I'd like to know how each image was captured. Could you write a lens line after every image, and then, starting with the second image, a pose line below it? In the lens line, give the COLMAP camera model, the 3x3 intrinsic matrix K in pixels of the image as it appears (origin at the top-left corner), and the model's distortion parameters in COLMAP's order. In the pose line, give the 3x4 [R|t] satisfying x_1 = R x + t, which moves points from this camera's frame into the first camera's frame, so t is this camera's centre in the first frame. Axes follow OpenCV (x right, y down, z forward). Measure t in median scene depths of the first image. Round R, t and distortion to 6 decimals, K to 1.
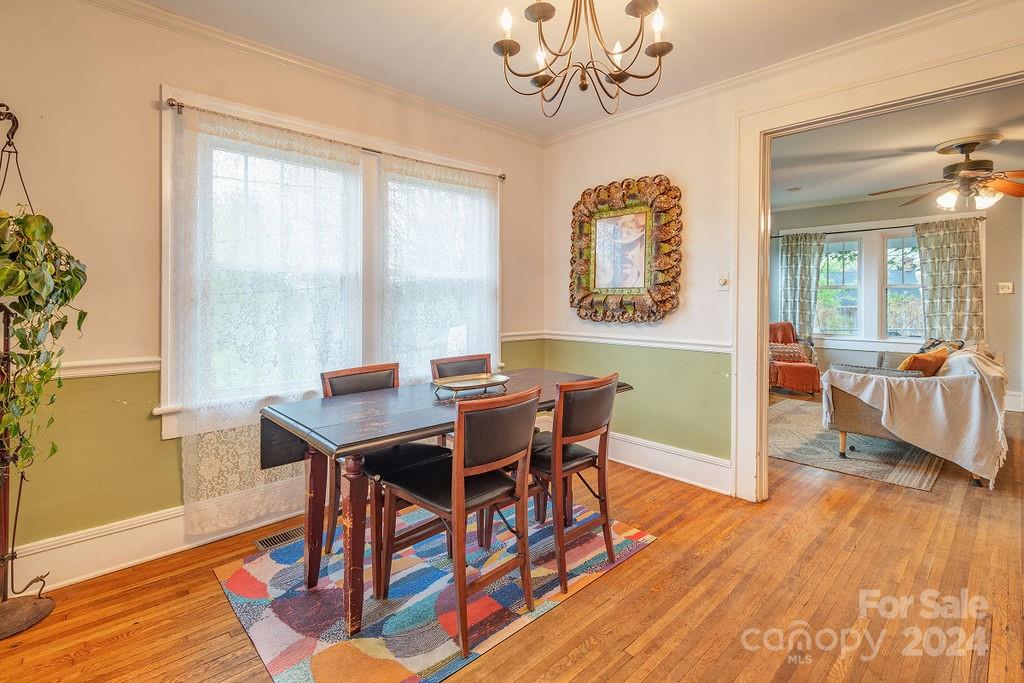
lens RADIAL K [[485.9, 0, 508.0], [0, 485.9, 300.7], [0, 0, 1]] dist [0.011402, -0.004328]
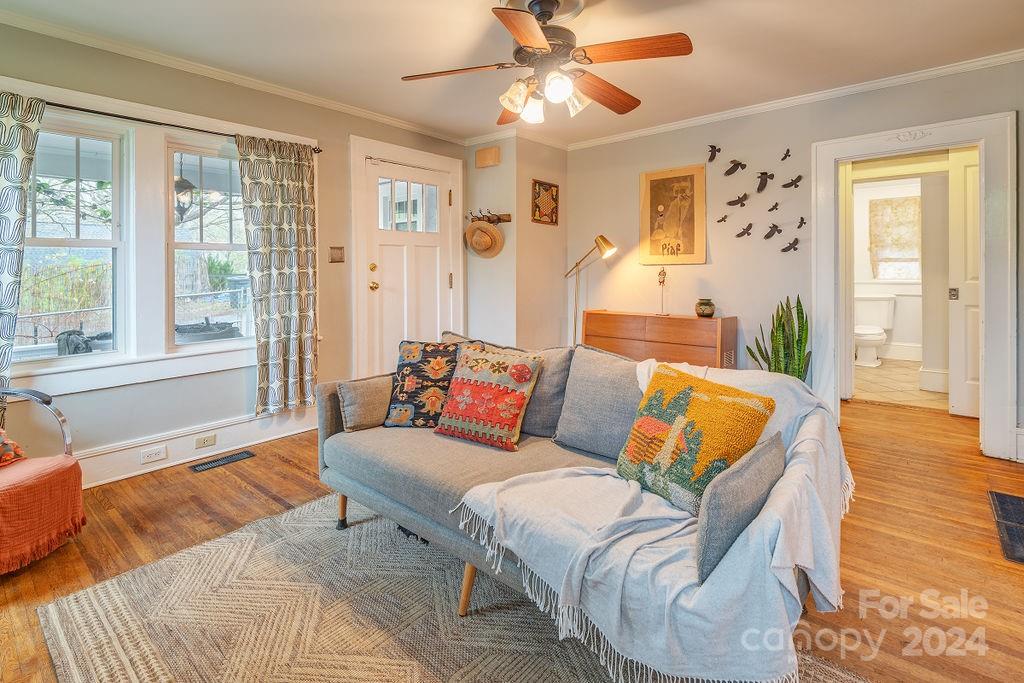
lens RADIAL K [[488.8, 0, 504.0], [0, 488.8, 267.5], [0, 0, 1]] dist [0.004204, 0.000133]
pose [[-0.102876, 0.001281, 0.994693, 0.424080], [0.008175, 0.999966, -0.000442, -0.005296], [-0.994661, 0.008086, -0.102883, 1.276714]]
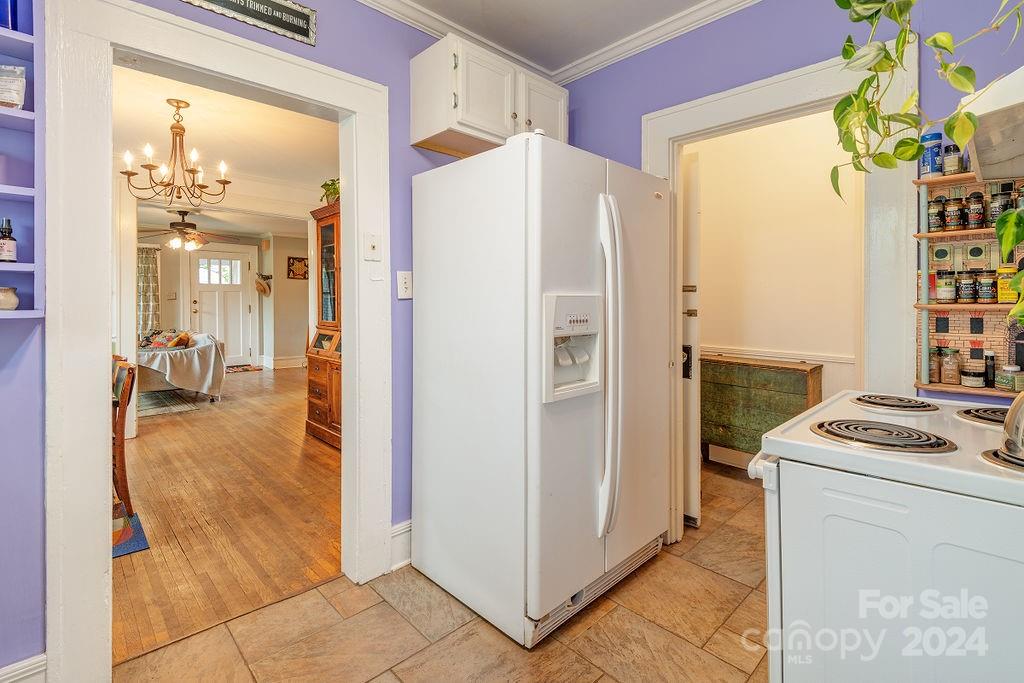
lens RADIAL K [[485.9, 0, 505.2], [0, 485.9, 297.8], [0, 0, 1]] dist [0.011402, -0.004328]
pose [[0.017322, 0.006882, 0.999826, -0.816528], [0.005475, 0.999961, -0.006977, -0.005087], [-0.999835, 0.005595, 0.017284, -0.151501]]
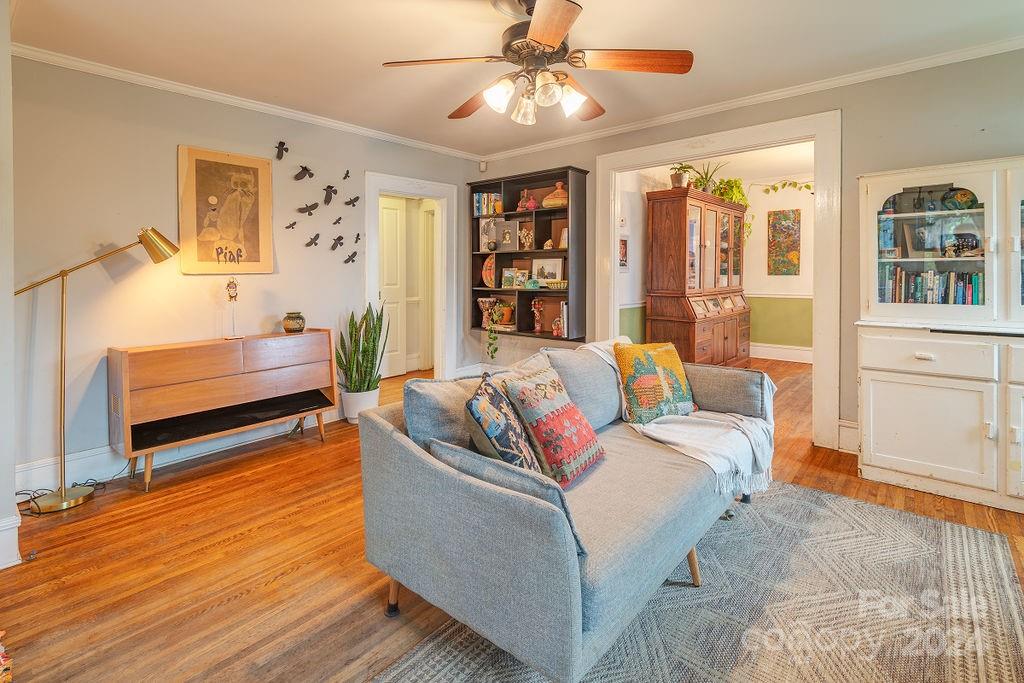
lens RADIAL K [[485.9, 0, 500.7], [0, 485.9, 270.6], [0, 0, 1]] dist [0.011402, -0.004328]
pose [[-0.995494, 0.006675, -0.094591, 1.166992], [0.007272, 0.999956, -0.005969, -0.007288], [0.094547, -0.006630, -0.995498, 1.747310]]
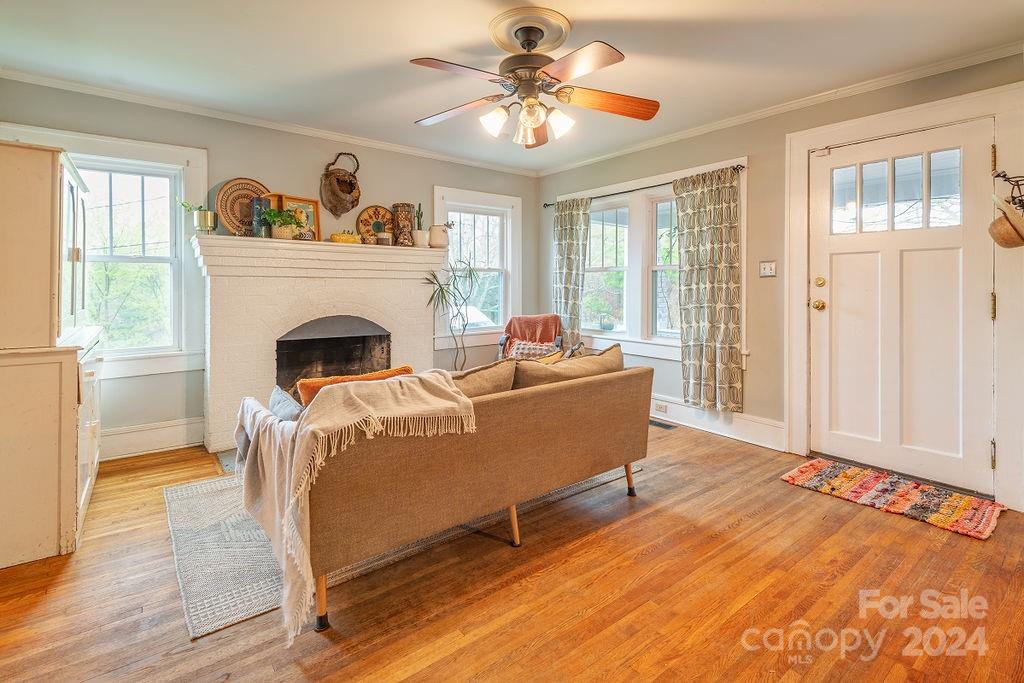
lens RADIAL K [[485.9, 0, 508.7], [0, 485.9, 292.2], [0, 0, 1]] dist [0.011402, -0.004328]
pose [[0.996604, 0.003927, -0.082253, 1.098520], [-0.003086, 0.999942, 0.010348, 0.002125], [0.082289, -0.010059, 0.996558, 0.447536]]
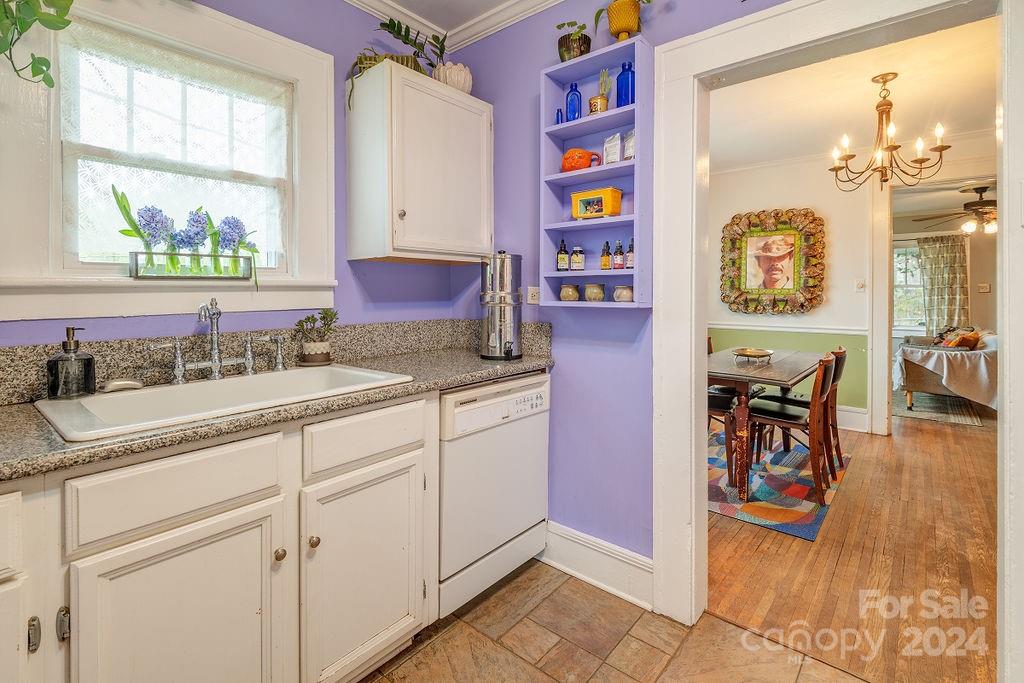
lens RADIAL K [[485.9, 0, 518.2], [0, 485.9, 291.5], [0, 0, 1]] dist [0.011402, -0.004328]
pose [[0.992939, 0.003640, 0.118569, -0.631112], [-0.003073, 0.999983, -0.004965, -0.009271], [-0.118586, 0.004565, 0.992933, -0.274911]]
